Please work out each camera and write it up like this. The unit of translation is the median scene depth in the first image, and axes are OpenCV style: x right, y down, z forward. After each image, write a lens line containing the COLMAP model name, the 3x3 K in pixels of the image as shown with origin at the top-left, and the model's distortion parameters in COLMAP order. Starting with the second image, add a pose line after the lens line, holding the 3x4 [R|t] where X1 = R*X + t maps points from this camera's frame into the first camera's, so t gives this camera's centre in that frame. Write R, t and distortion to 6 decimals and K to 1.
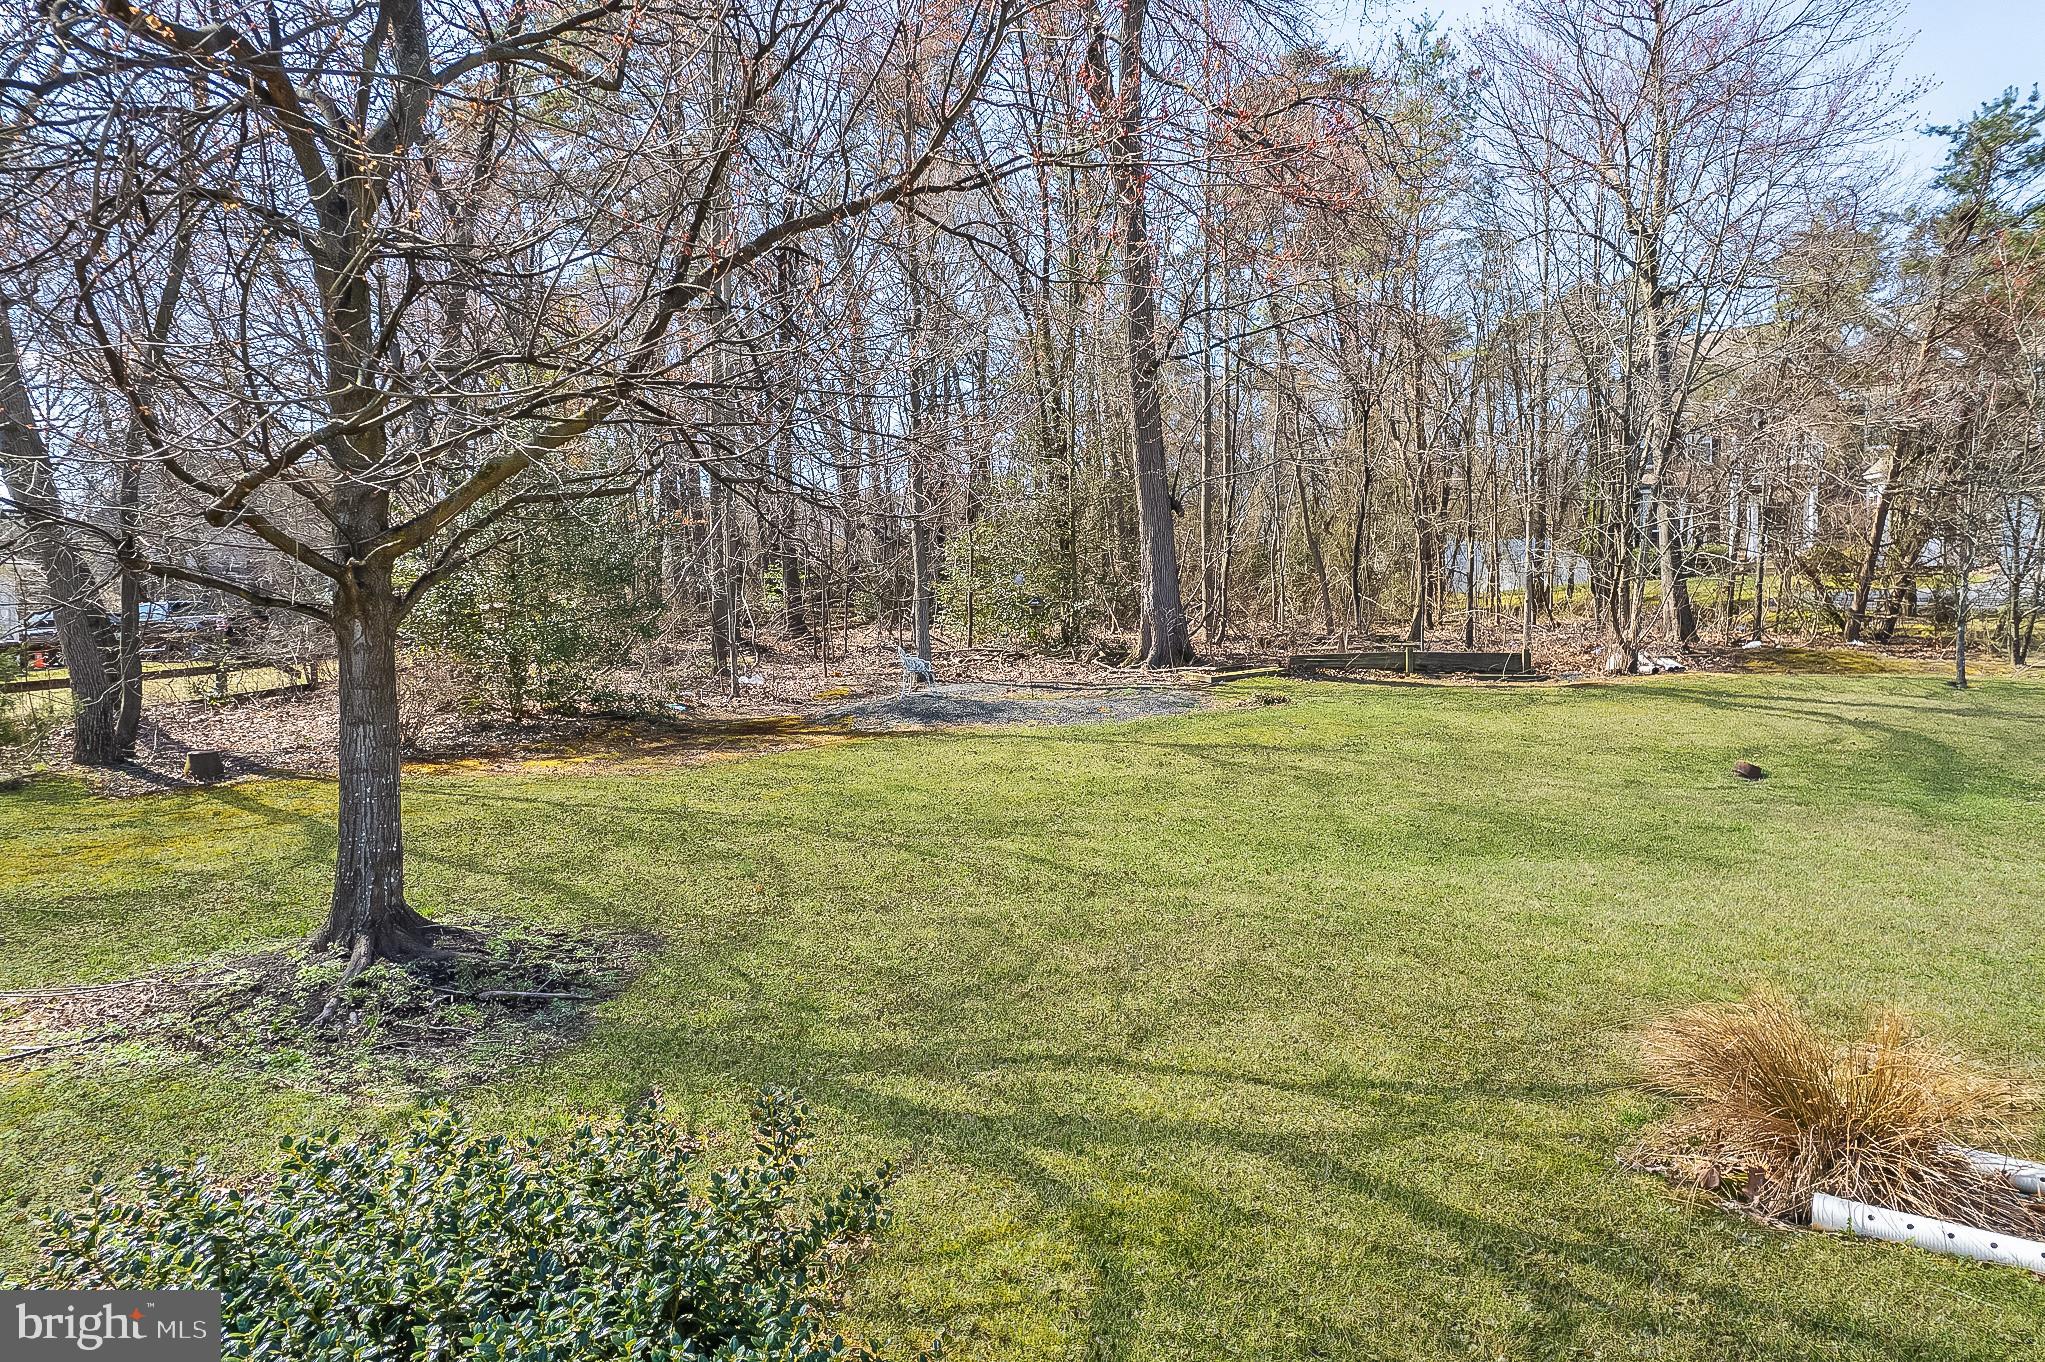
lens RADIAL K [[1291.8, 0, 1020.3], [0, 1291.8, 684.2], [0, 0, 1]] dist [-0.057929, 0.040113]
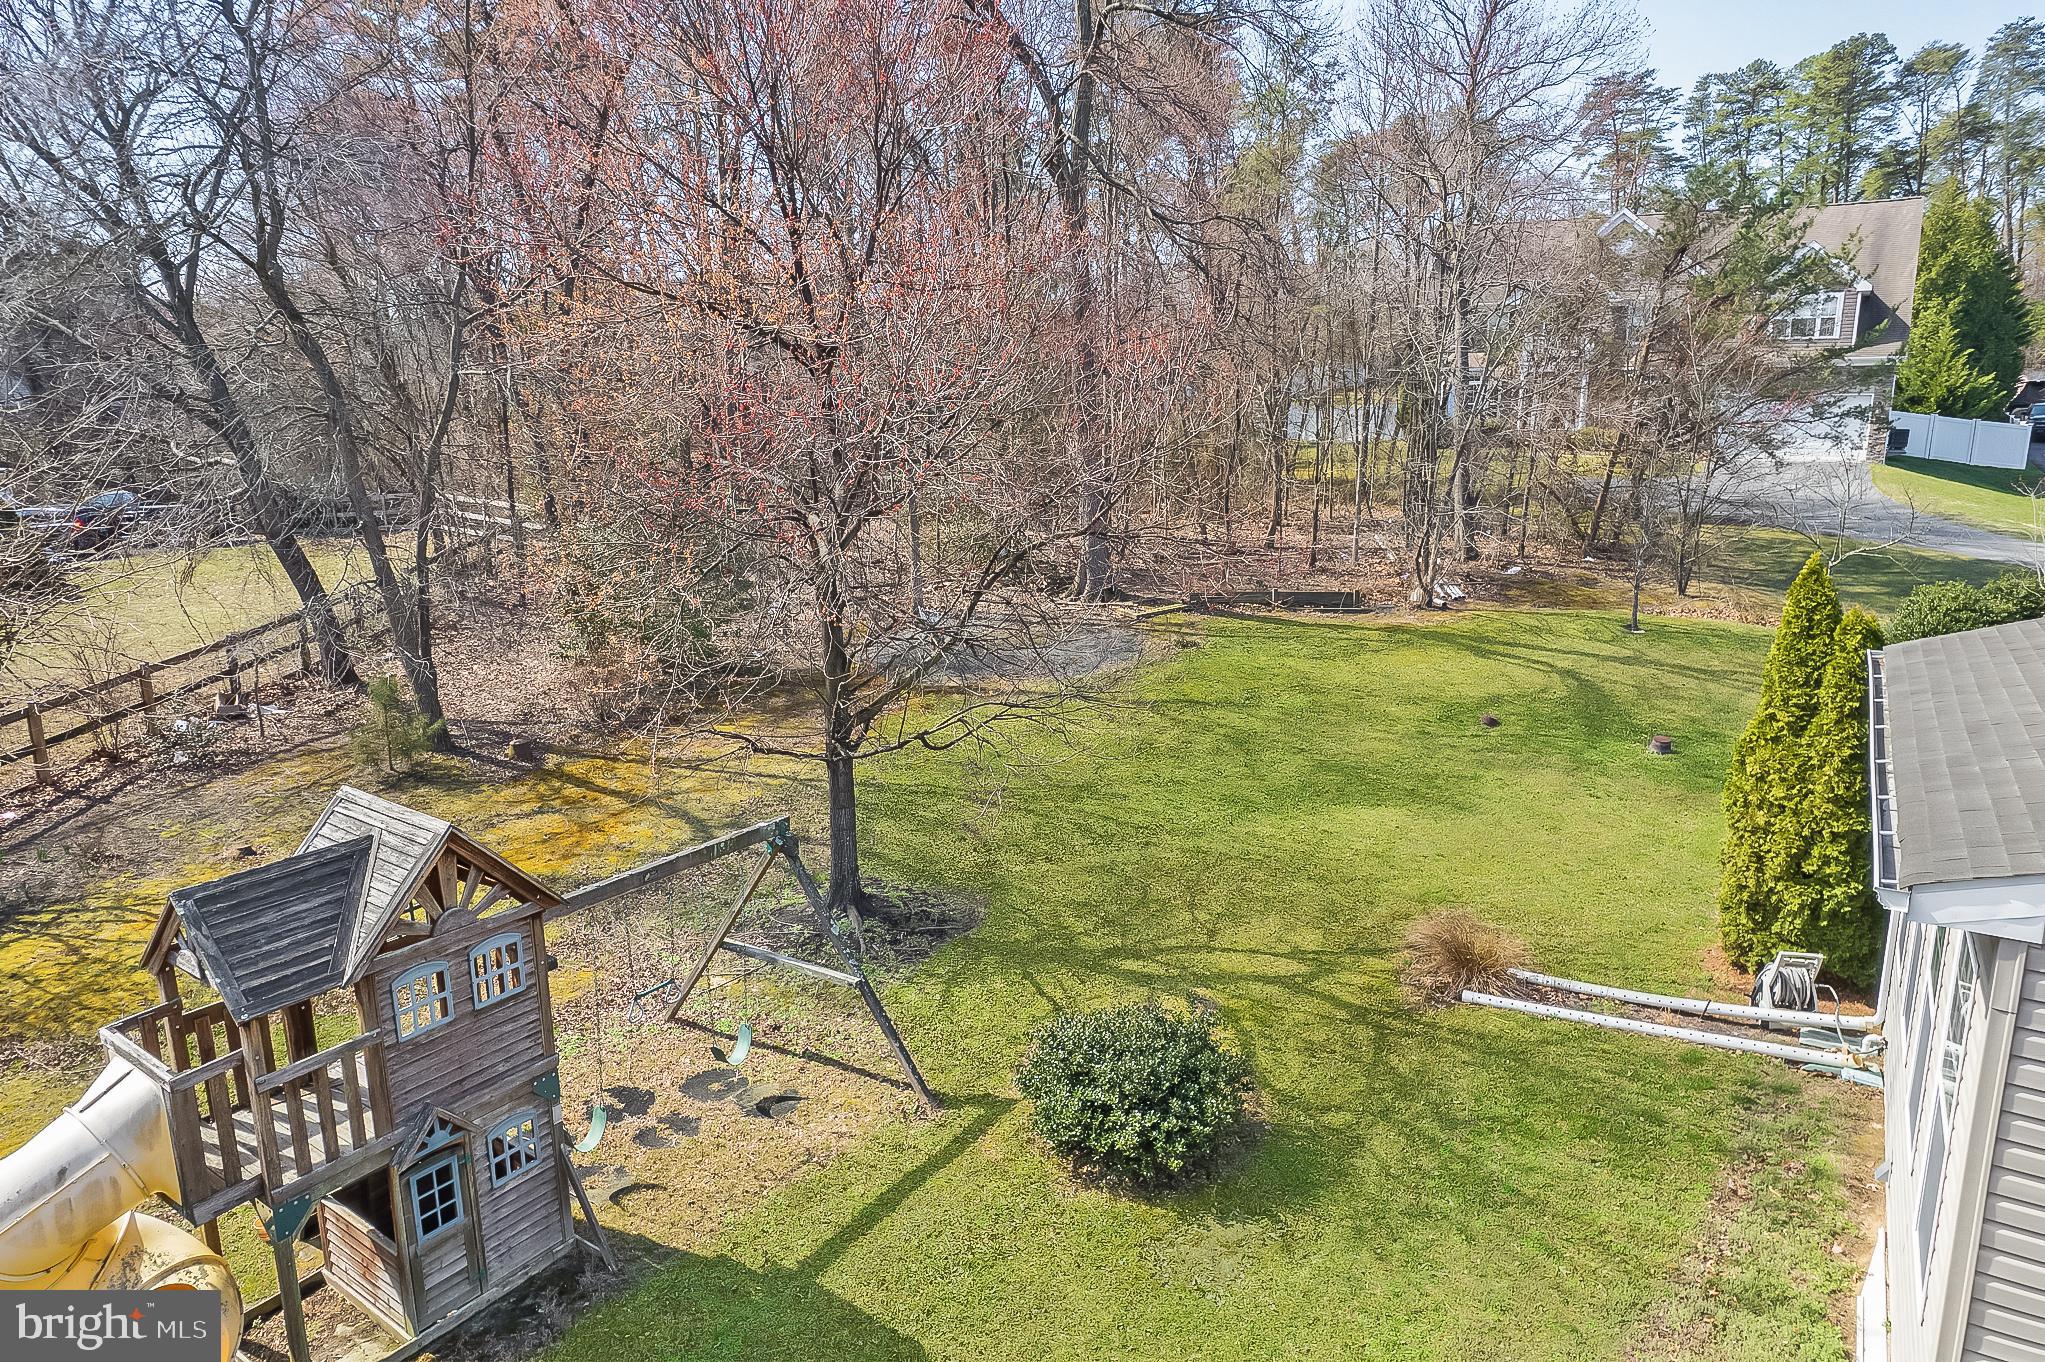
lens RADIAL K [[1291.8, 0, 1023.1], [0, 1291.8, 678.0], [0, 0, 1]] dist [-0.057929, 0.040113]
pose [[0.990612, -0.025821, 0.134240, -0.620035], [0.003483, 0.986447, 0.164041, -0.648187], [-0.136656, -0.162033, 0.977277, -1.329563]]
